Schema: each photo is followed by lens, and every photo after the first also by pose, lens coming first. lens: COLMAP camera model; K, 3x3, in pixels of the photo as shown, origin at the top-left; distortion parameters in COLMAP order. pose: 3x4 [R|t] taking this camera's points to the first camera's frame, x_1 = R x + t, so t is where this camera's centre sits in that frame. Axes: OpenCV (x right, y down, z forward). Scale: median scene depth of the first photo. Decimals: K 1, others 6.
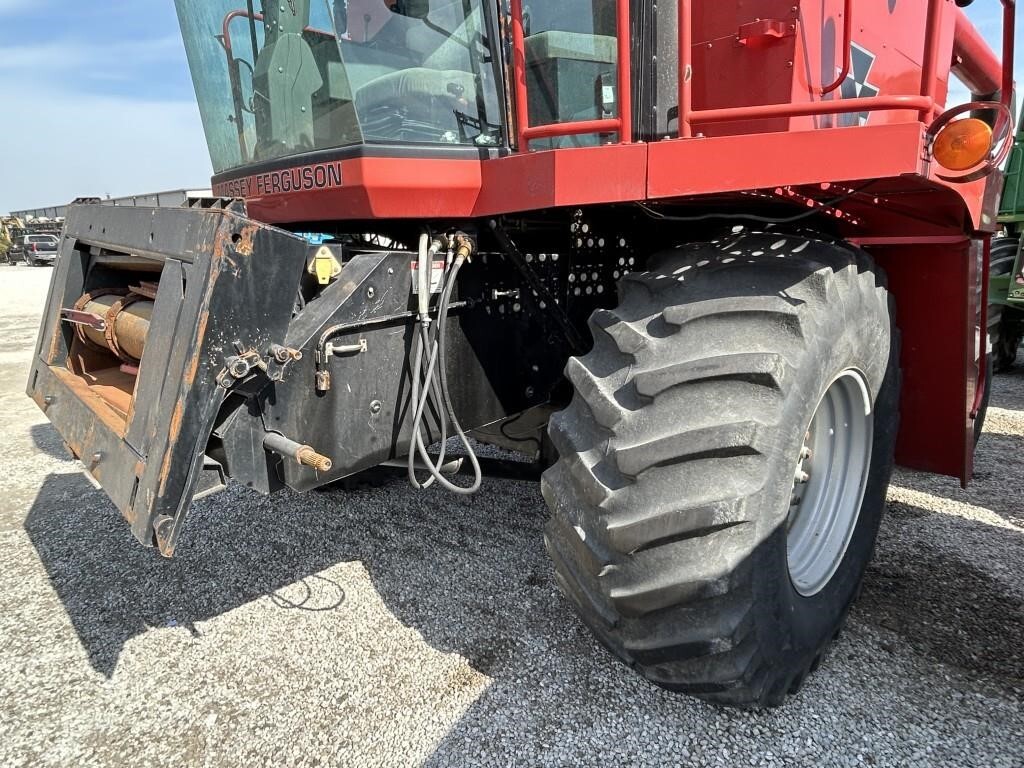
lens RADIAL K [[637.7, 0, 512.0], [0, 637.7, 384.0], [0, 0, 1]] dist [-0.001022, -0.005502]
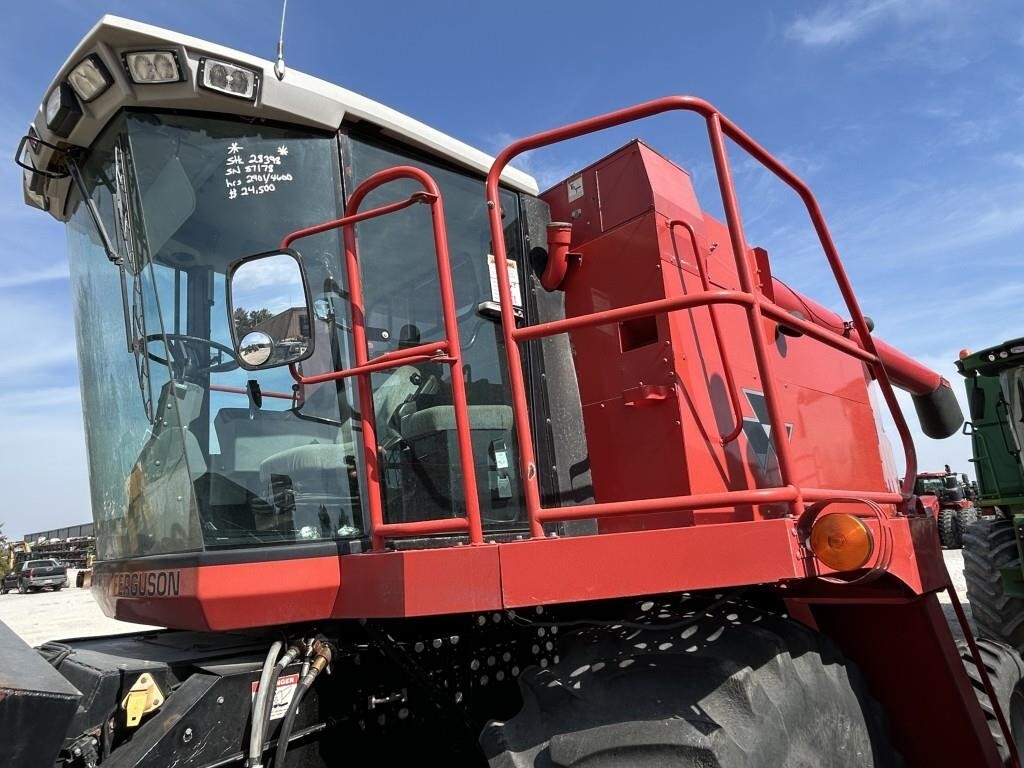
lens RADIAL K [[637.6, 0, 511.7], [0, 637.6, 374.2], [0, 0, 1]] dist [-0.004438, -0.003236]
pose [[0.997944, -0.064085, -0.001094, 0.199340], [0.056864, 0.893120, -0.446210, -0.155540], [0.029573, 0.445230, 0.894928, 0.083041]]
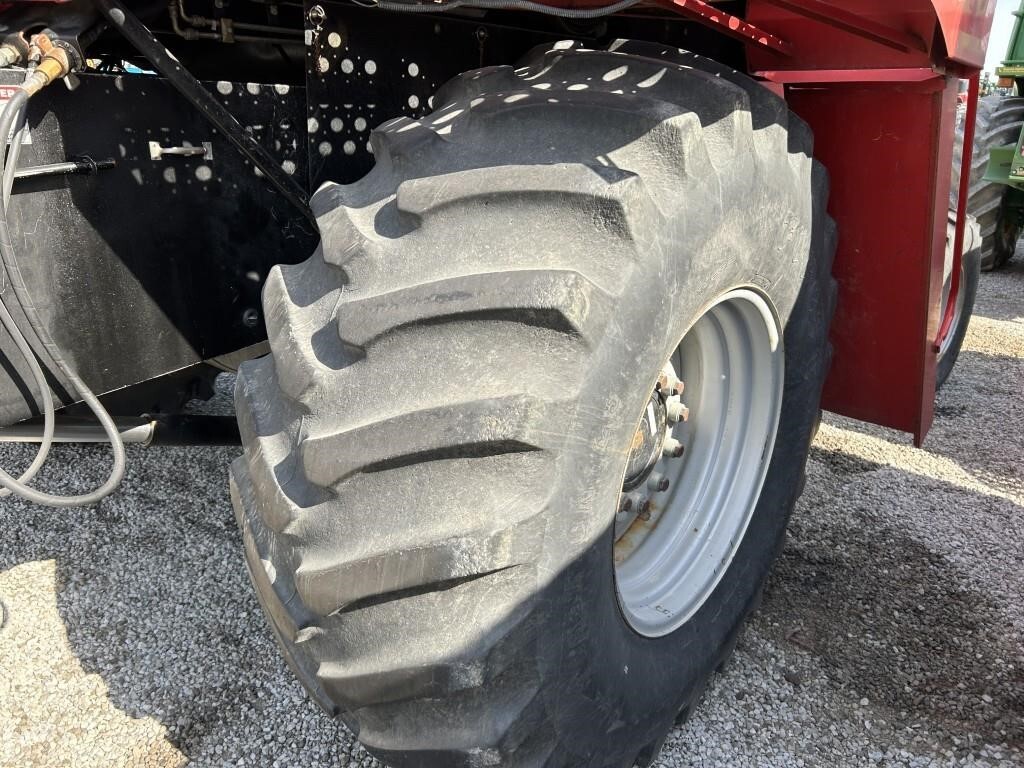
lens RADIAL K [[770.7, 0, 509.1], [0, 770.7, 381.1], [0, 0, 1]] dist [0.074612, -0.105187]
pose [[0.995235, -0.006621, 0.097281, 0.240951], [-0.006652, 0.990756, 0.135490, -0.036193], [-0.097279, -0.135491, 0.985991, 0.273049]]
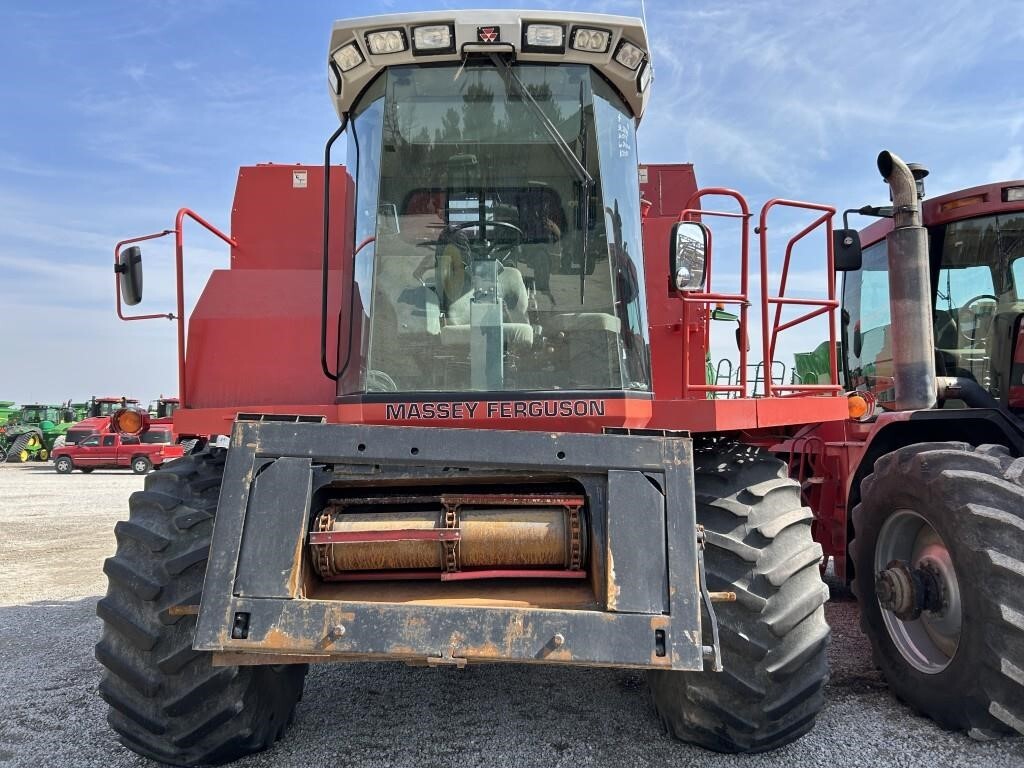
lens RADIAL K [[770.7, 0, 509.1], [0, 770.7, 381.1], [0, 0, 1]] dist [0.074612, -0.105187]
pose [[0.698467, 0.039831, 0.714533, -1.545618], [0.161923, 0.963760, -0.212007, -0.050702], [-0.697083, 0.263780, 0.666705, -0.021900]]
